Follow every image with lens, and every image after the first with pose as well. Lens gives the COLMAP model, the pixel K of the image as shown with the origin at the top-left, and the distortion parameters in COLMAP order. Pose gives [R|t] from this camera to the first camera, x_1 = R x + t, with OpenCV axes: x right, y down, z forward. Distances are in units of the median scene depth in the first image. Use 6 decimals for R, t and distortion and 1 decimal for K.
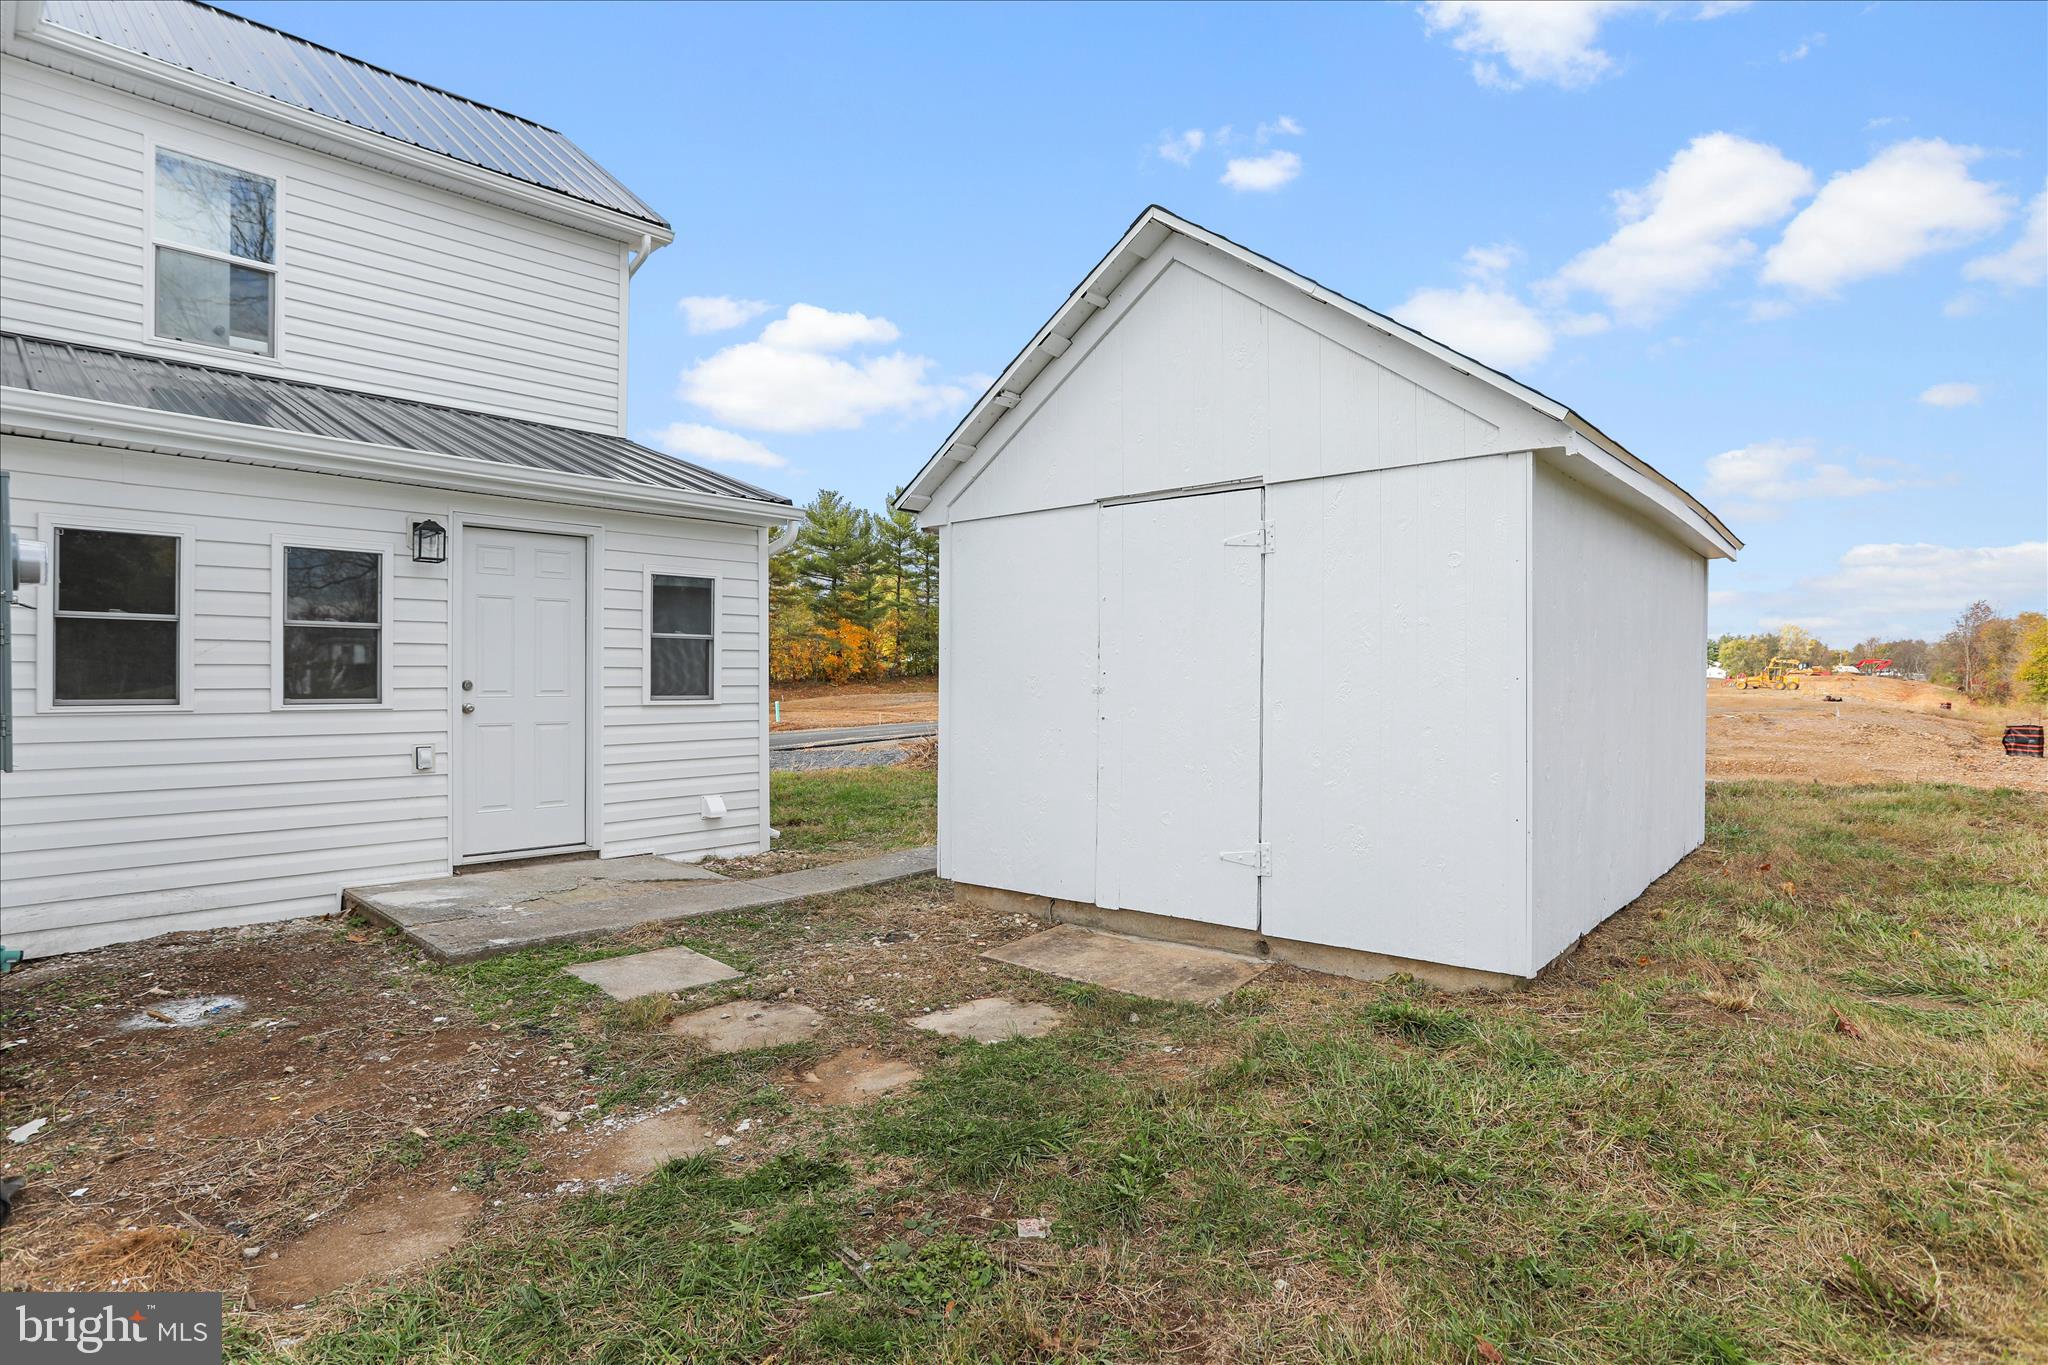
lens RADIAL K [[998.0, 0, 1024.0], [0, 998.0, 682.5], [0, 0, 1]] dist [-0.060790, 0.037630]
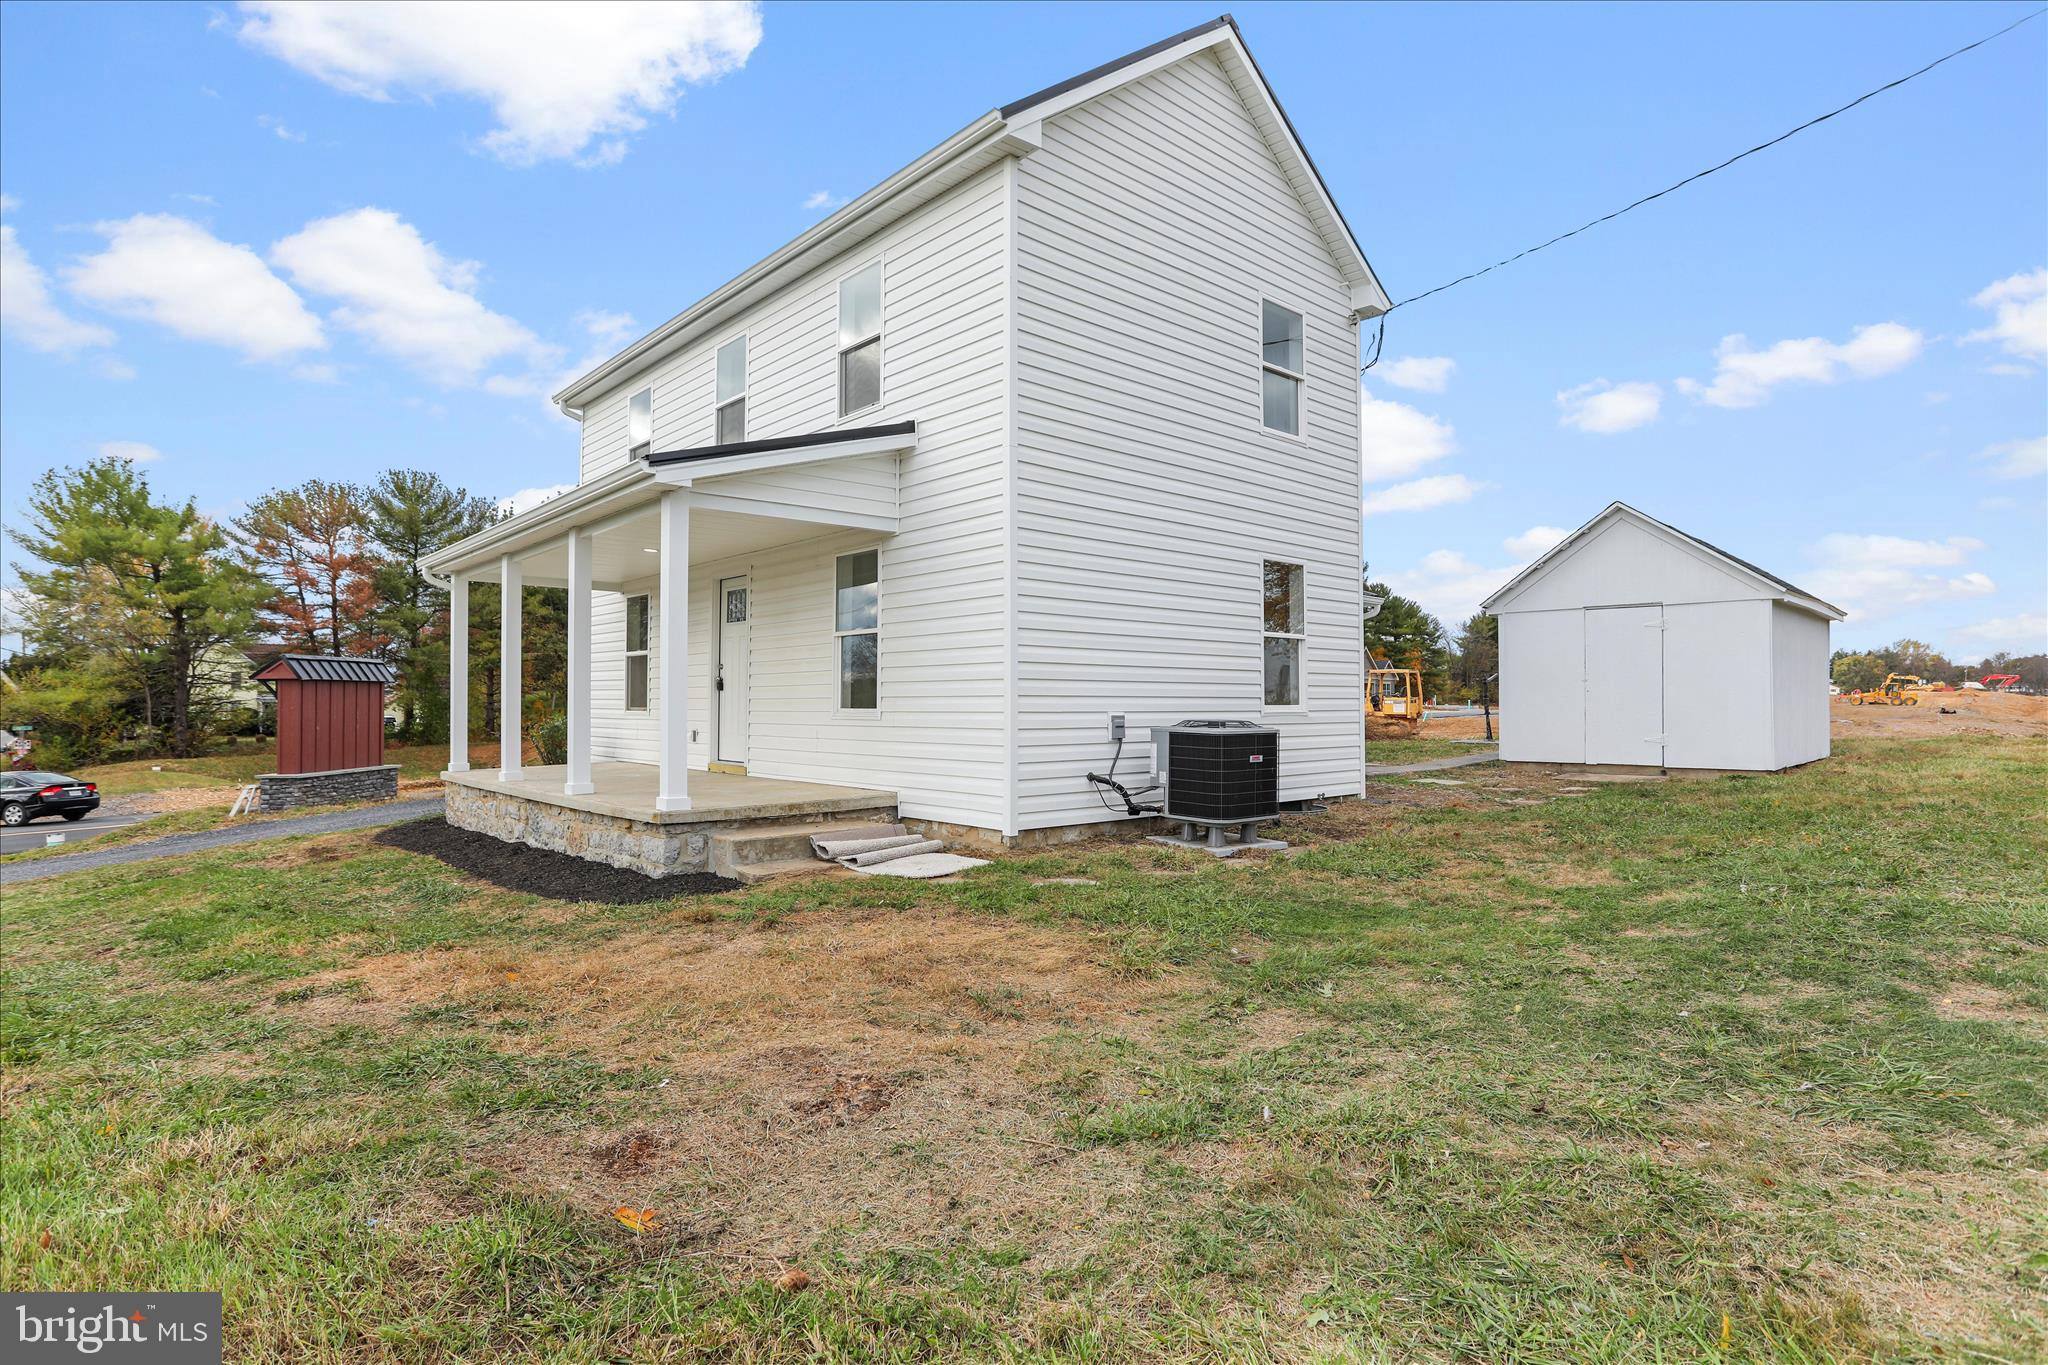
lens RADIAL K [[998.0, 0, 1024.0], [0, 998.0, 682.5], [0, 0, 1]] dist [-0.060790, 0.037630]
pose [[0.997235, -0.006778, -0.073999, -0.730193], [0.005061, 0.999714, -0.023367, 0.039998], [0.074137, 0.022928, 0.996984, -1.014800]]
